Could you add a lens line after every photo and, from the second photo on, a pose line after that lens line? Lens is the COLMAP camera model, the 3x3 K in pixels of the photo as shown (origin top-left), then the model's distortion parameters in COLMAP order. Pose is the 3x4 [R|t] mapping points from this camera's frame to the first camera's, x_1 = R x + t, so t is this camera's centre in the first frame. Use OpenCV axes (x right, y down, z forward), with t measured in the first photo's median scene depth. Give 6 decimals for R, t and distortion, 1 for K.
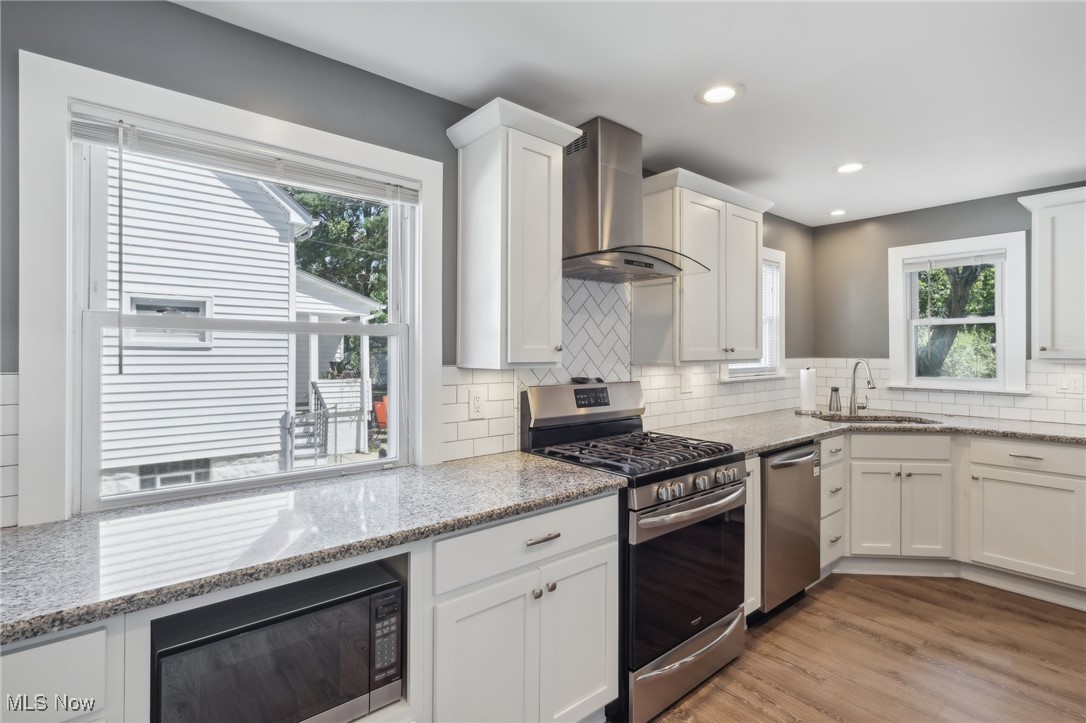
lens RADIAL K [[524.1, 0, 546.4], [0, 524.1, 351.2], [0, 0, 1]] dist [0.000543, -0.000041]
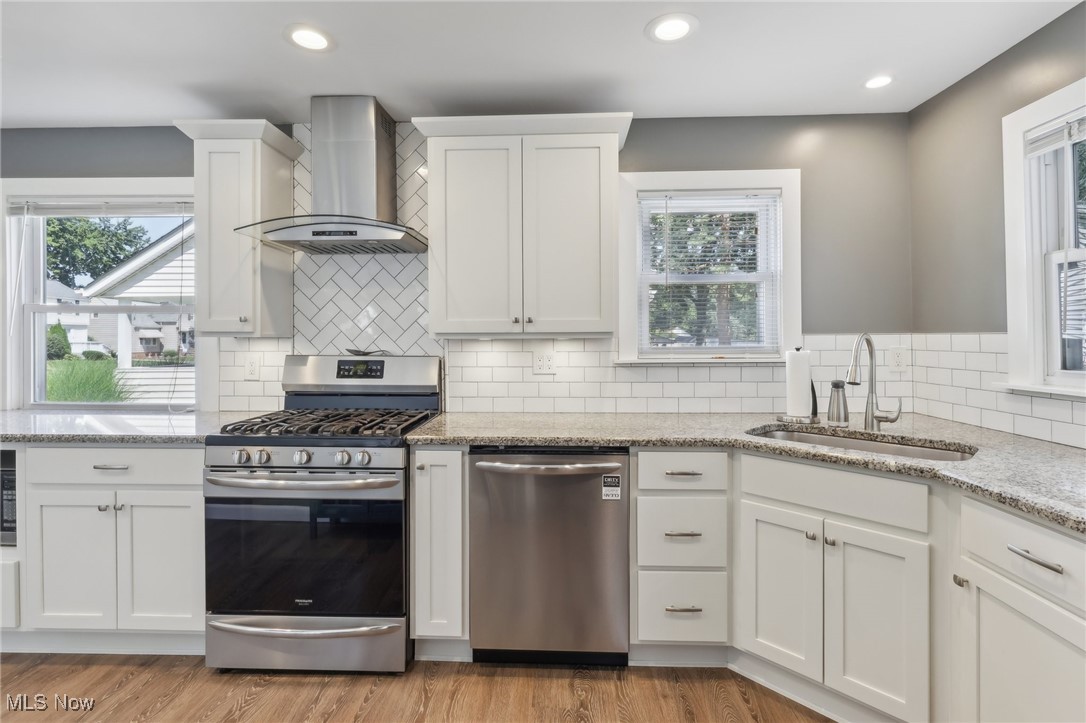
lens RADIAL K [[524.1, 0, 544.2], [0, 524.1, 343.2], [0, 0, 1]] dist [0.000543, -0.000041]
pose [[0.737926, 0.004058, -0.674869, 0.861099], [0.000860, 0.999975, 0.006953, 0.025889], [0.674881, -0.005712, 0.737904, 0.408395]]
